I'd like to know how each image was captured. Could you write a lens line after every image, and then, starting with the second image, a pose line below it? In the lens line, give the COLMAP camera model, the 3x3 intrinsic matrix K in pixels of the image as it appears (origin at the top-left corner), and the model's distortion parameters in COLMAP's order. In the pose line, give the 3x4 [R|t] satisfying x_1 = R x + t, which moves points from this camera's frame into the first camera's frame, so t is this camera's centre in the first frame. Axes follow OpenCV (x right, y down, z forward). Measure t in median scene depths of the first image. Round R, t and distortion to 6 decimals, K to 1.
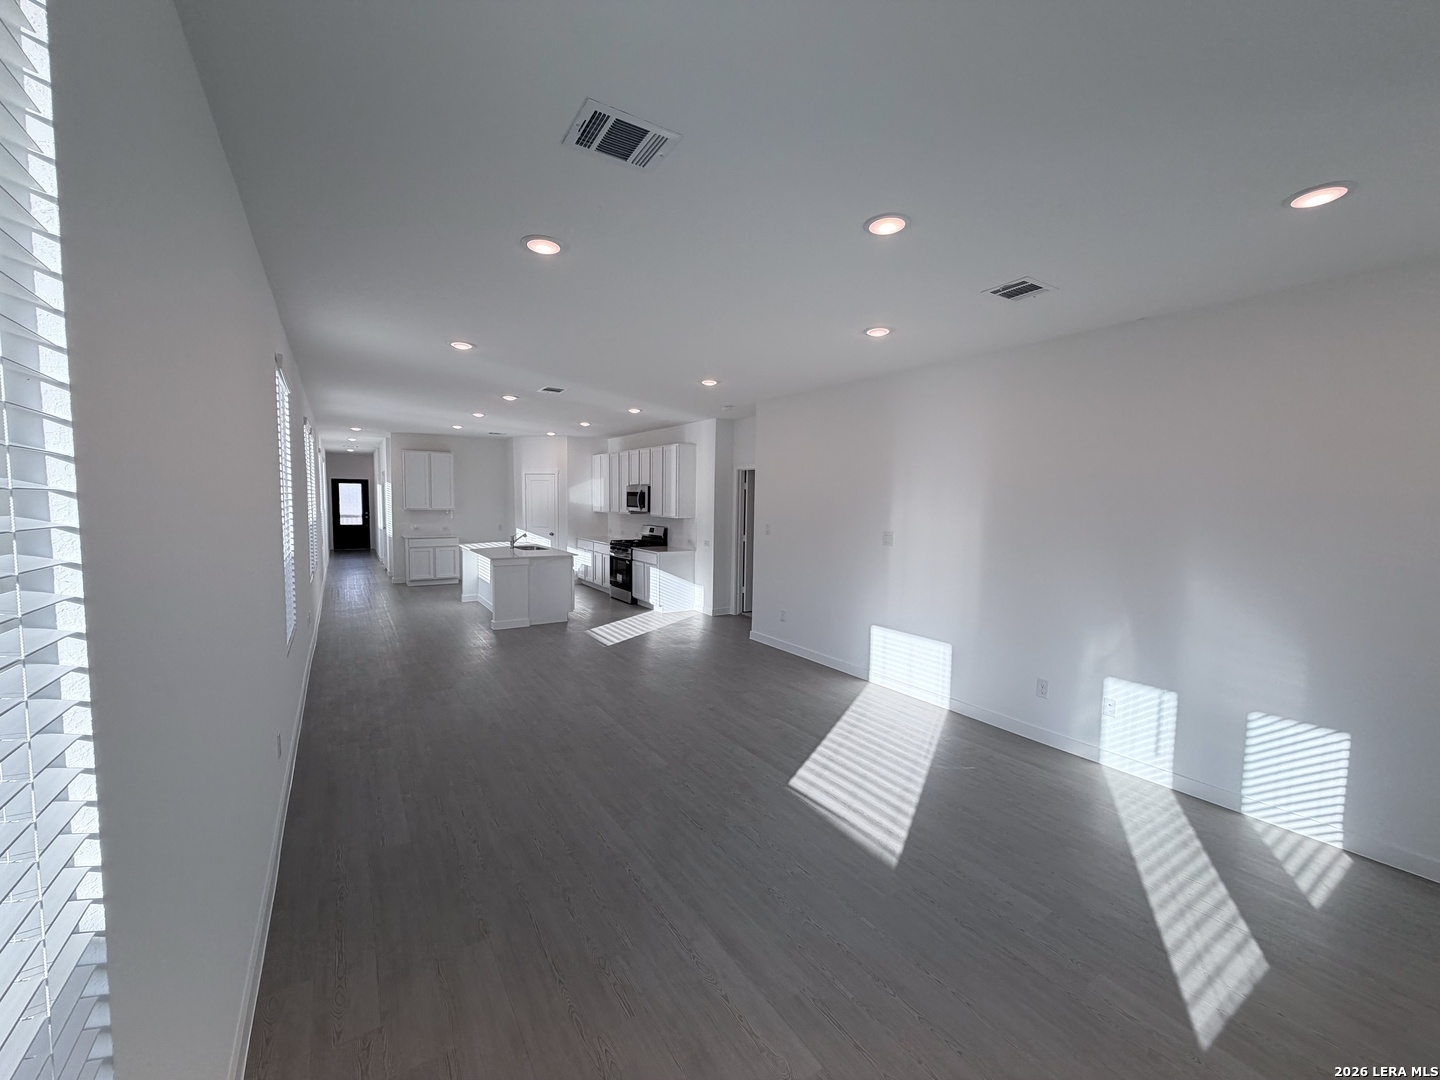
lens RADIAL K [[575.7, 0, 719.5], [0, 575.7, 540.6], [0, 0, 1]] dist [-0.000789, 0.000280]
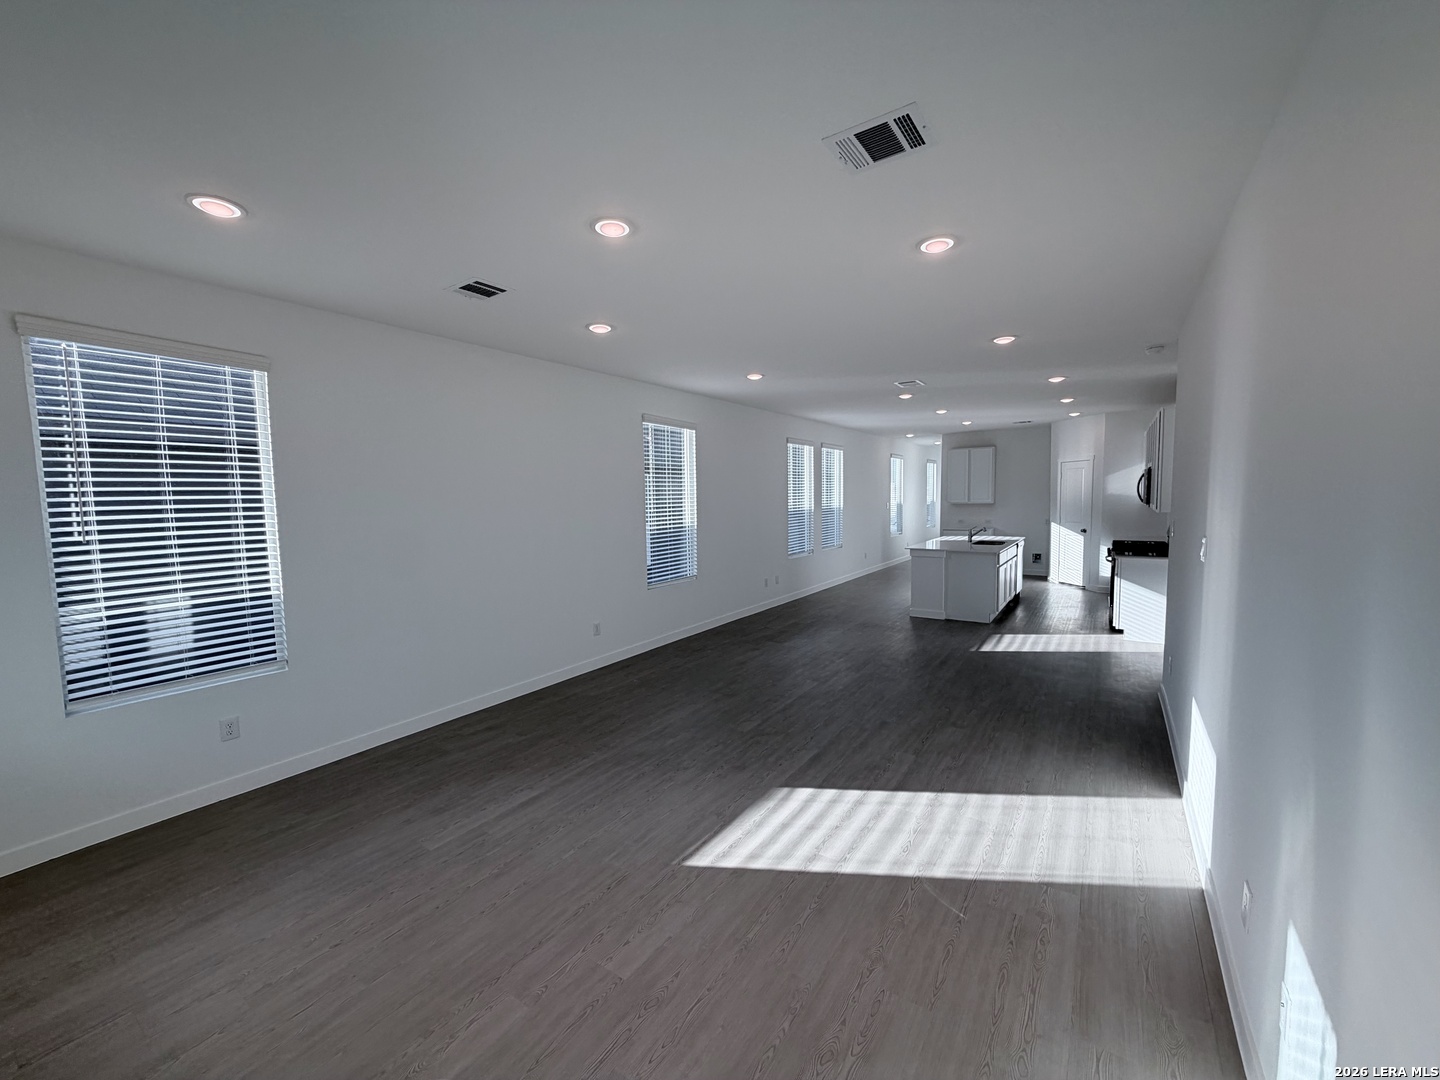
lens RADIAL K [[575.7, 0, 712.9], [0, 575.7, 540.7], [0, 0, 1]] dist [-0.000789, 0.000280]
pose [[0.373186, 0.051765, -0.926311, 0.338896], [-0.043792, 0.998312, 0.038146, -0.006175], [0.926722, 0.026330, 0.374823, 0.196554]]
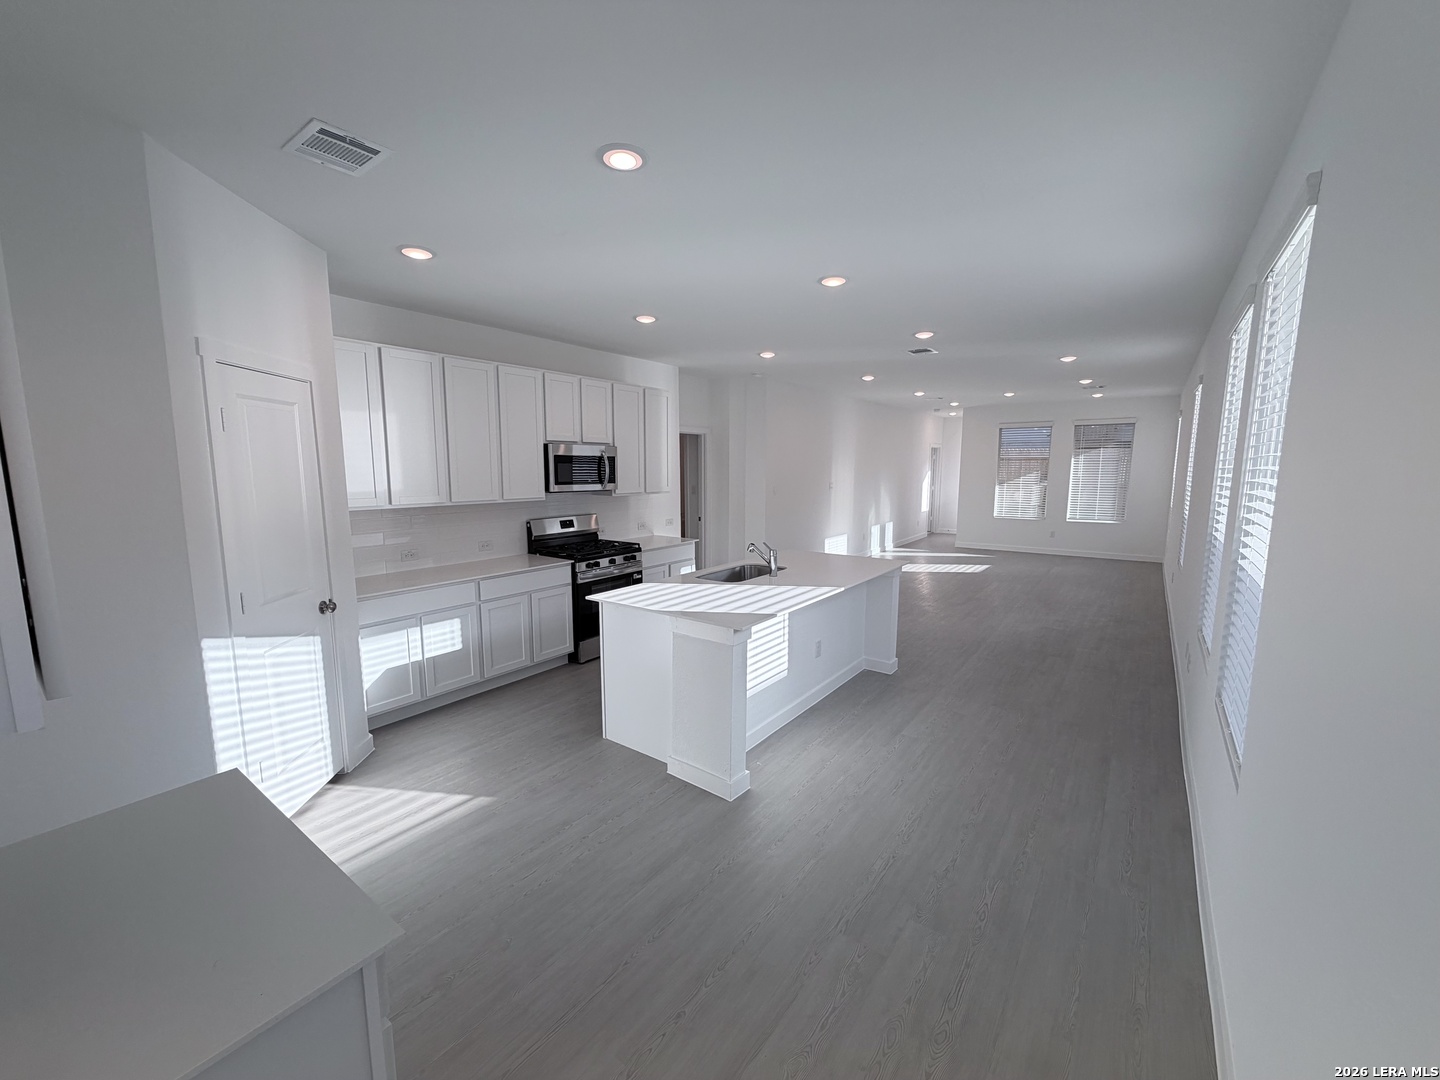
lens RADIAL K [[575.7, 0, 716.9], [0, 575.7, 535.8], [0, 0, 1]] dist [-0.000789, 0.000280]
pose [[-0.335721, -0.137940, 0.931807, -0.689183], [0.057485, 0.984376, 0.166433, -0.091371], [-0.940206, 0.109440, -0.322546, 1.043639]]
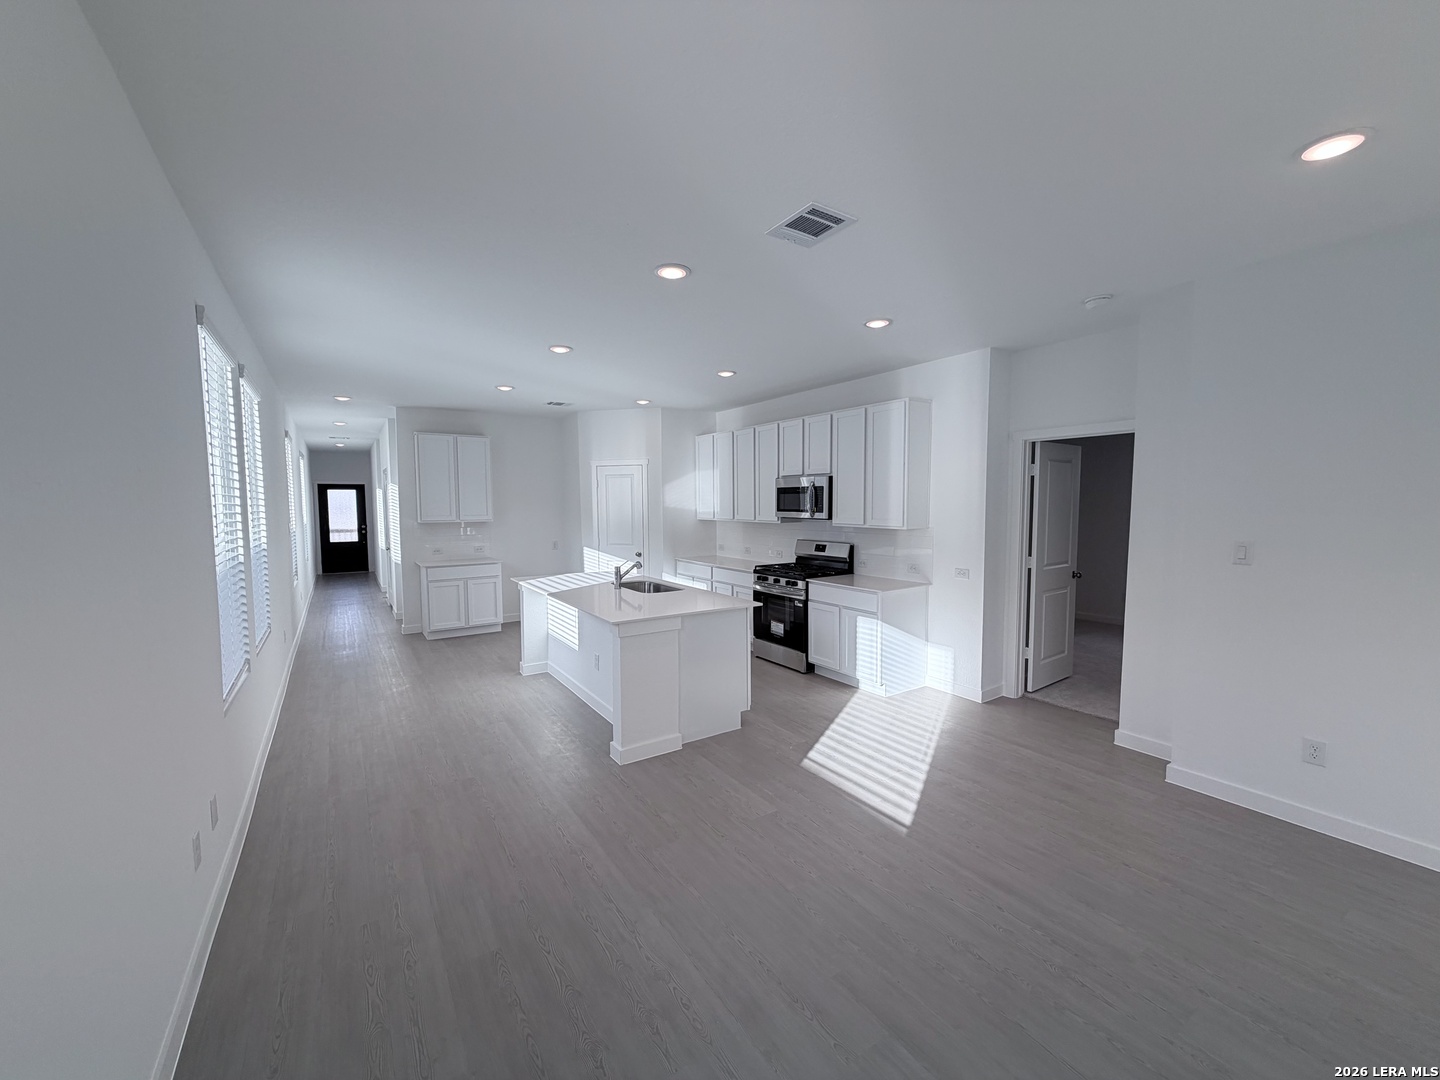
lens RADIAL K [[575.7, 0, 722.8], [0, 575.7, 541.6], [0, 0, 1]] dist [-0.000789, 0.000280]
pose [[0.999617, -0.027277, 0.004720, -0.225993], [0.027256, 0.999619, 0.004336, -0.030385], [-0.004837, -0.004206, 0.999979, 0.377289]]
